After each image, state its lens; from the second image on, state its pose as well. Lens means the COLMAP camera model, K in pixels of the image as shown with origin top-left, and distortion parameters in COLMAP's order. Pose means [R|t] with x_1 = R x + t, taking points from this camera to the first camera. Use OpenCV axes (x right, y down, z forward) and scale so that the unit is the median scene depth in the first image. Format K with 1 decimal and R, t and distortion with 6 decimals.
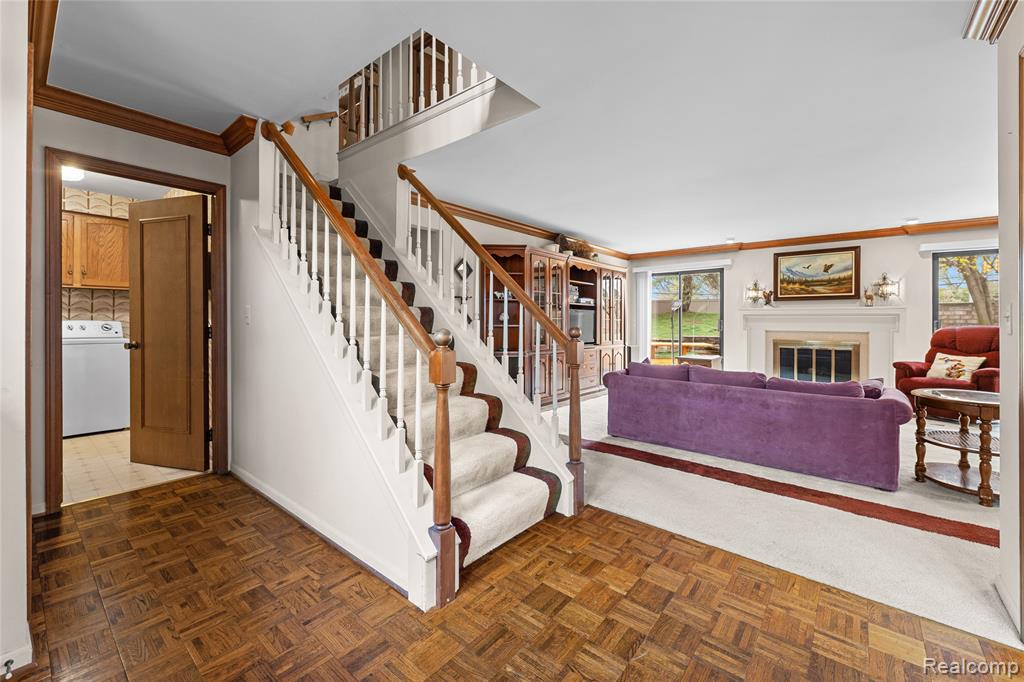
lens RADIAL K [[425.6, 0, 517.6], [0, 425.6, 319.3], [0, 0, 1]] dist [0.011745, -0.001788]
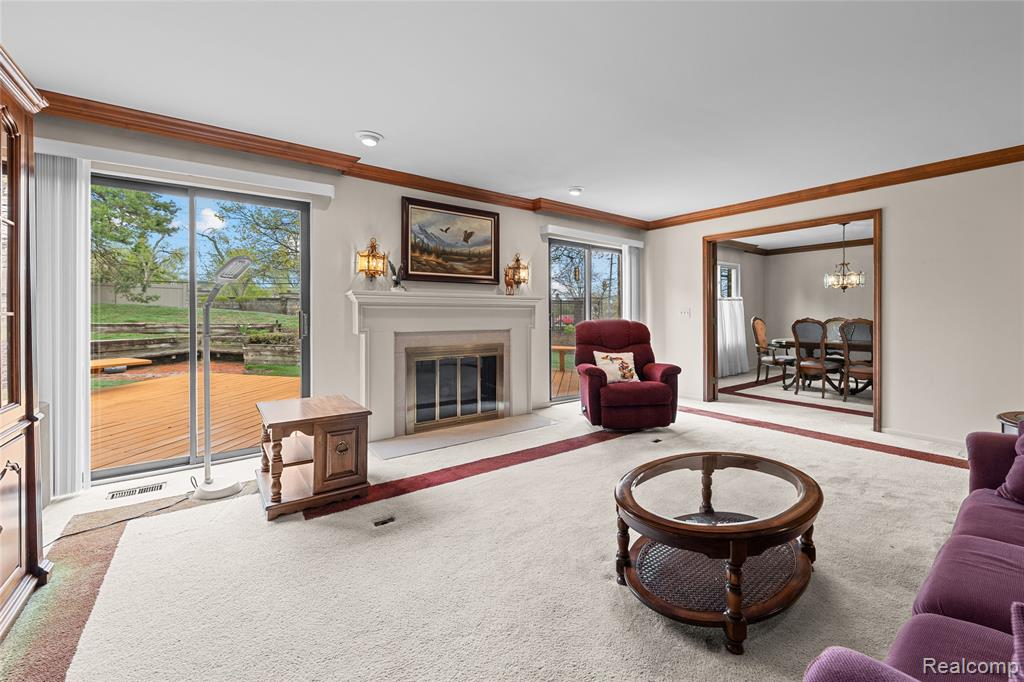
lens RADIAL K [[425.6, 0, 533.4], [0, 425.6, 313.1], [0, 0, 1]] dist [0.011745, -0.001788]
pose [[0.240857, -0.001102, 0.970560, 0.099590], [0.000638, 0.999999, 0.000977, 0.000835], [-0.970560, 0.000384, 0.240857, 0.758355]]
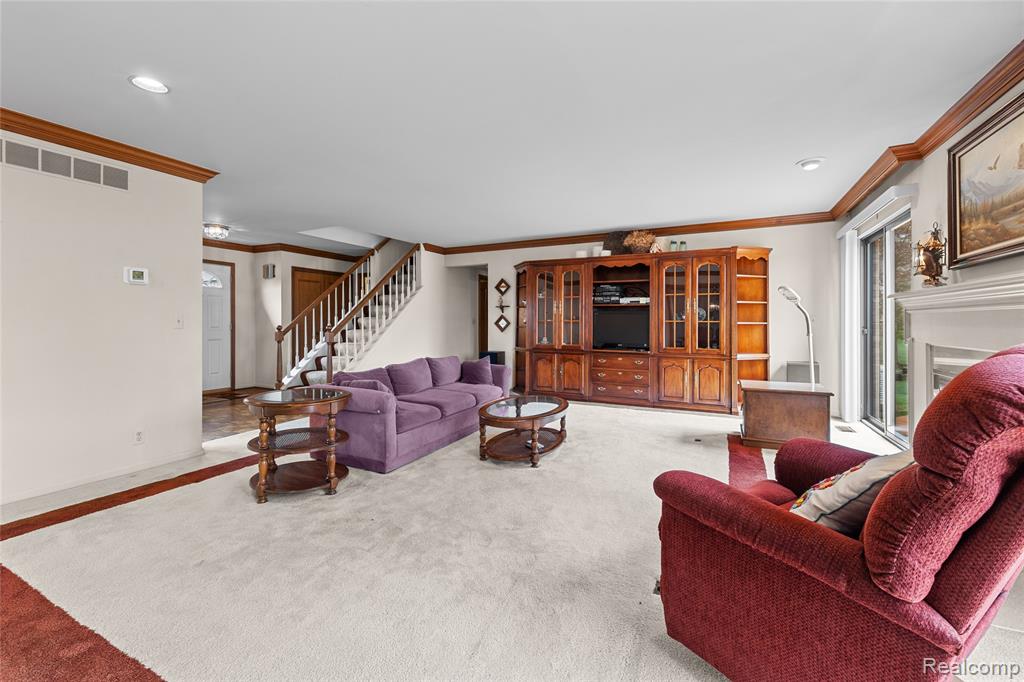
lens RADIAL K [[425.6, 0, 512.4], [0, 425.6, 323.3], [0, 0, 1]] dist [0.011745, -0.001788]
pose [[0.211960, -0.002707, -0.977275, 0.982990], [0.004333, 0.999989, -0.001830, 0.005027], [0.977269, -0.003846, 0.211969, 0.574099]]
